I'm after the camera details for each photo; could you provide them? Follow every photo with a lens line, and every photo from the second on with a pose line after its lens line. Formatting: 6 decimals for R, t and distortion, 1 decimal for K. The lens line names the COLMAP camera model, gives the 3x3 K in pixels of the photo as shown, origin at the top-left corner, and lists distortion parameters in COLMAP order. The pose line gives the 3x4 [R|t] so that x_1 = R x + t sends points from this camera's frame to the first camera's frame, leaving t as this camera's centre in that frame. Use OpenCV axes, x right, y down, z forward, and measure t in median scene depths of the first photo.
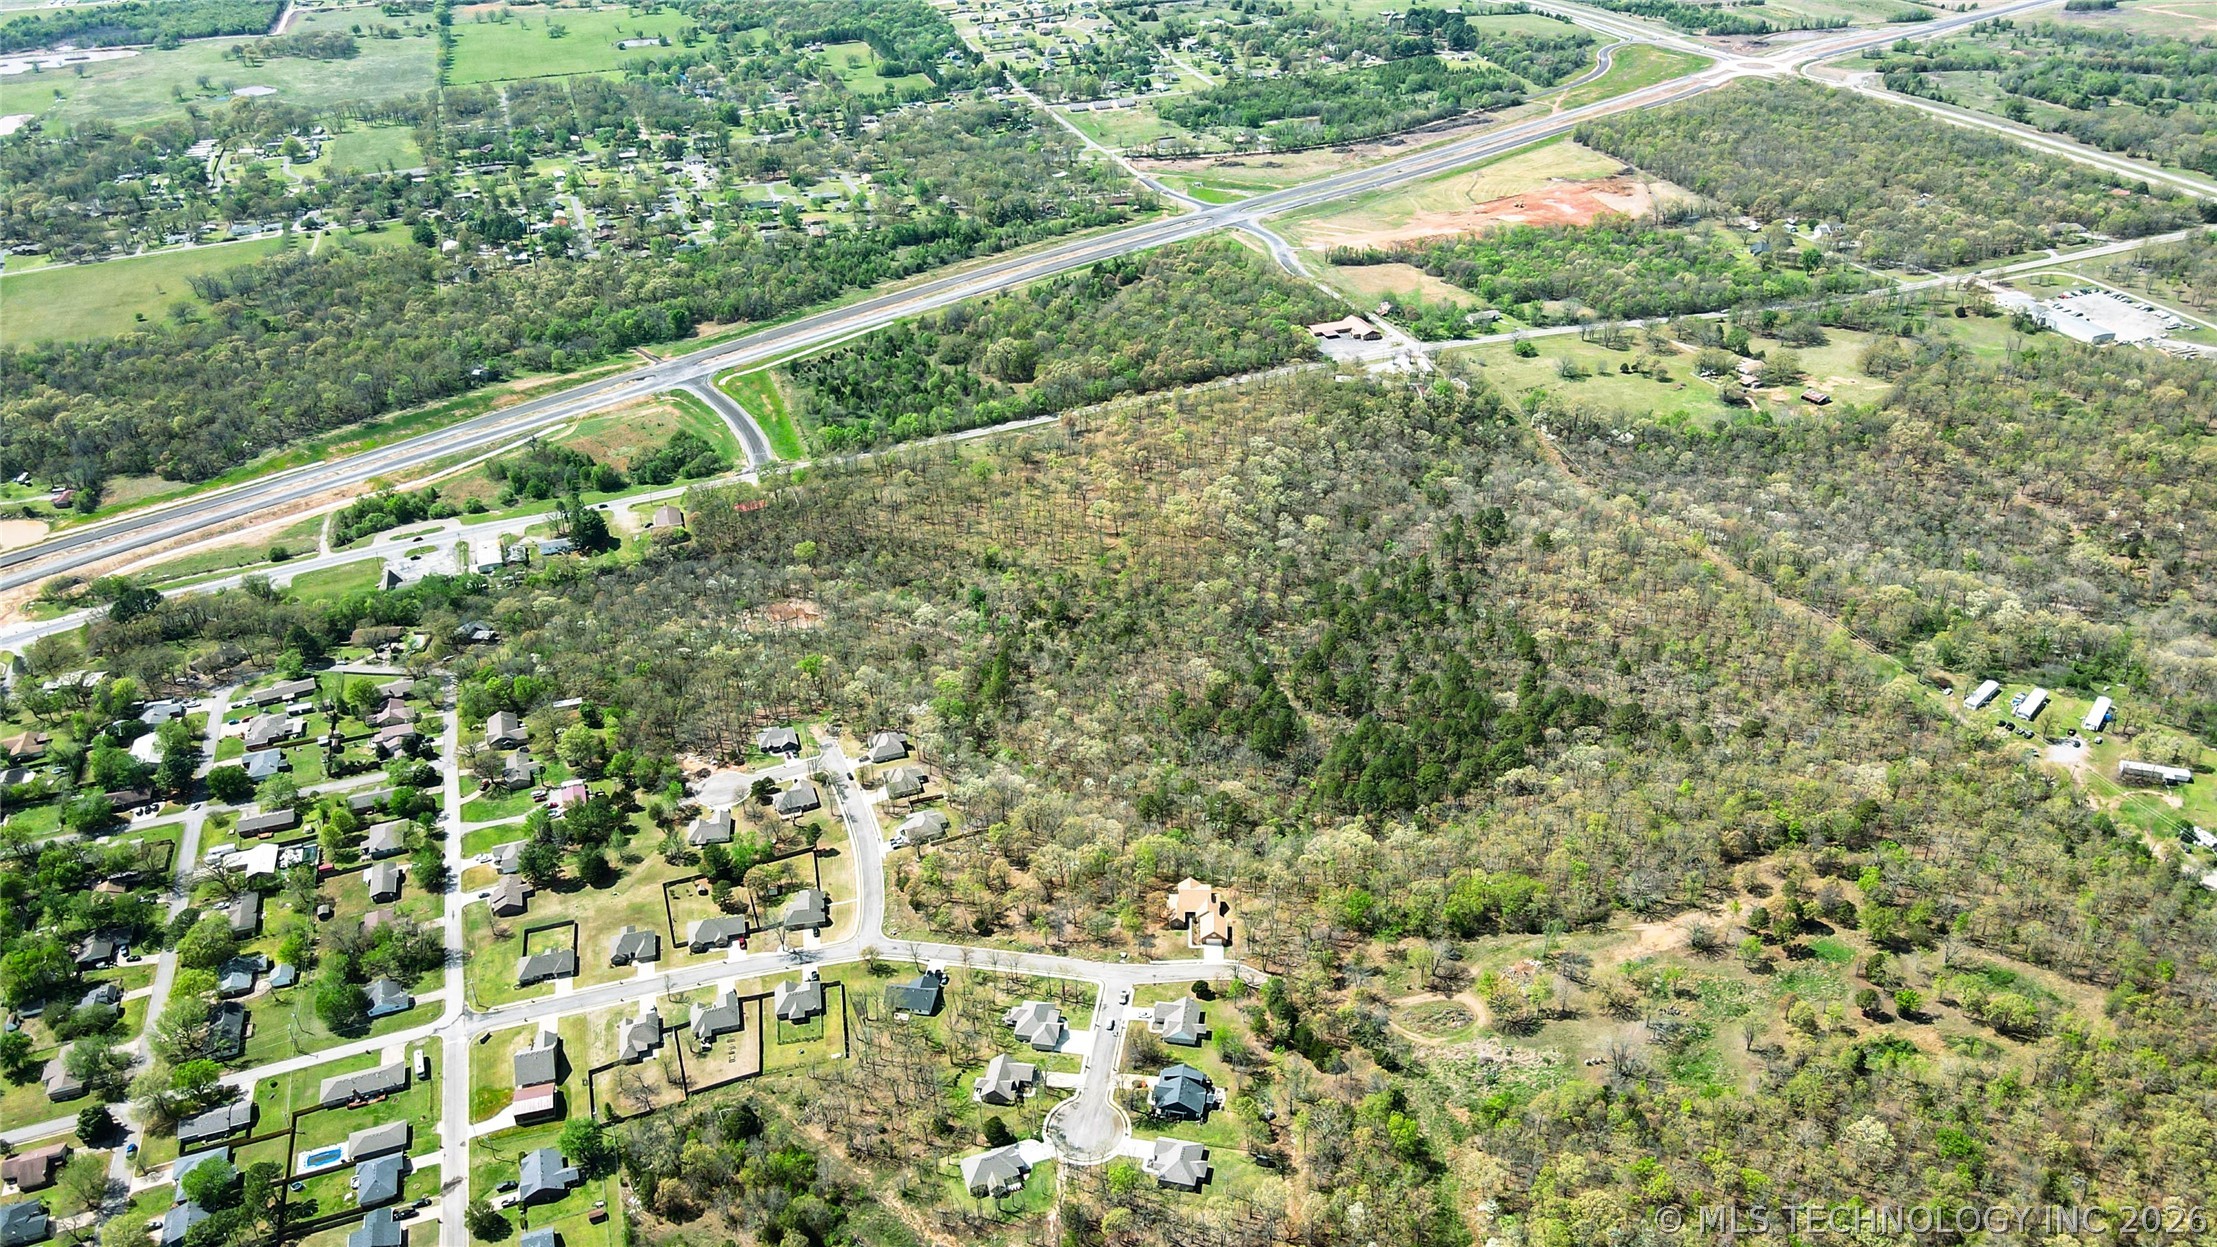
lens RADIAL K [[1637.0, 0, 1108.6], [0, 1637.0, 630.7], [0, 0, 1]] dist [-0.009808, 0.041266]
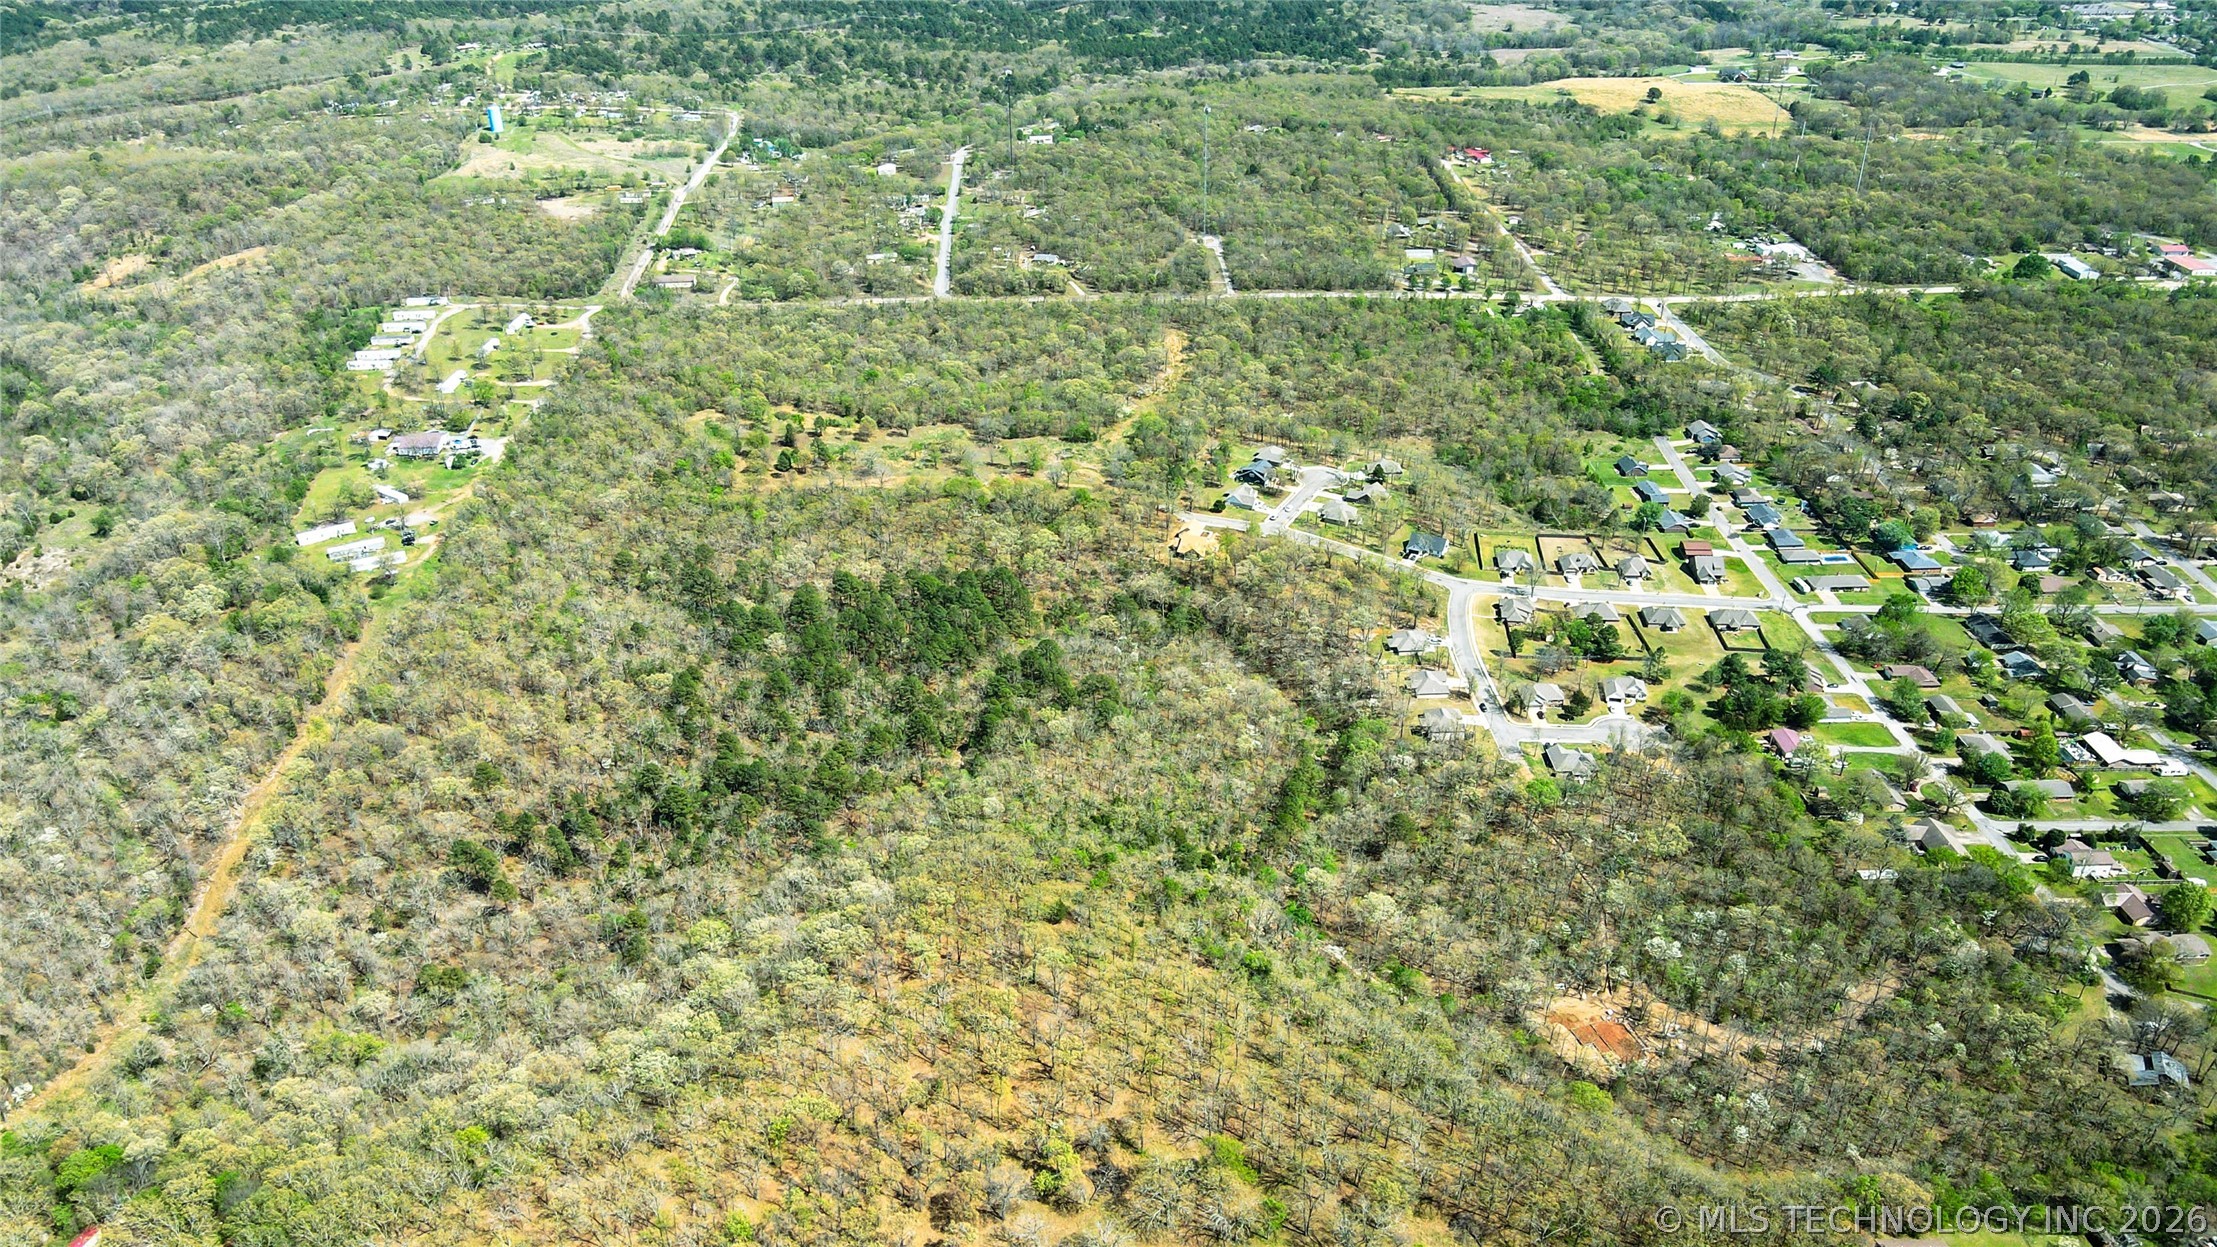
lens RADIAL K [[1643.7, 0, 1108.5], [0, 1643.7, 623.5], [0, 0, 1]] dist [-0.002993, 0.027661]
pose [[-0.954449, -0.123250, 0.271728, -0.164358], [0.172467, 0.515255, 0.839504, -0.615615], [-0.243478, 0.848129, -0.470528, 1.177703]]
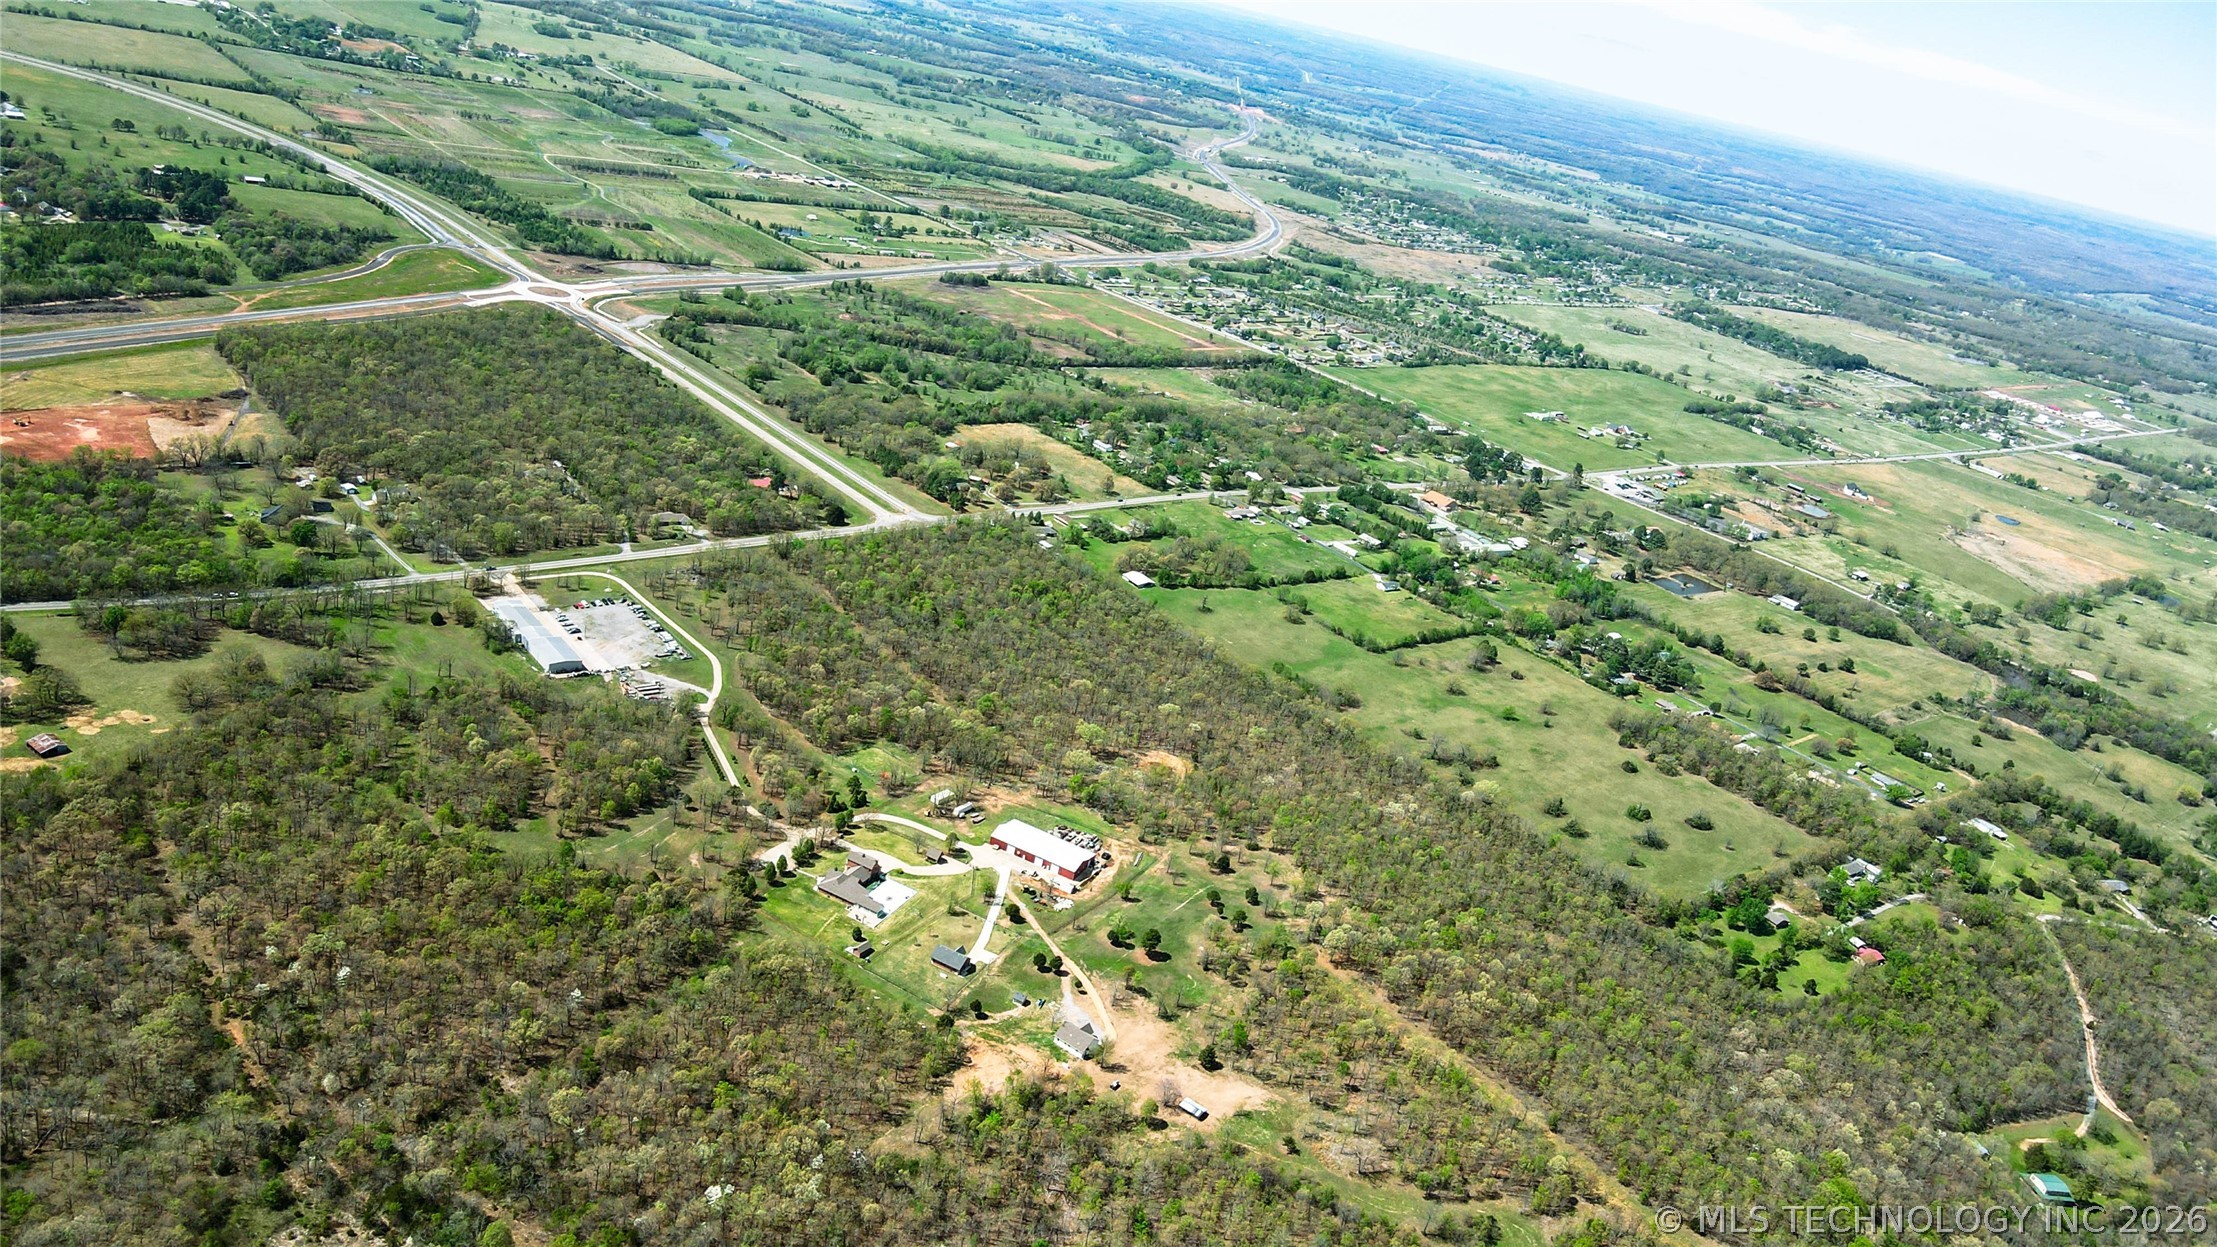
lens RADIAL K [[1643.7, 0, 1108.5], [0, 1643.7, 623.5], [0, 0, 1]] dist [-0.002993, 0.027661]
pose [[0.905842, 0.051751, 0.420443, 0.640438], [-0.003701, 0.993439, -0.114304, -0.134556], [-0.423600, 0.101985, 0.900090, 0.176082]]
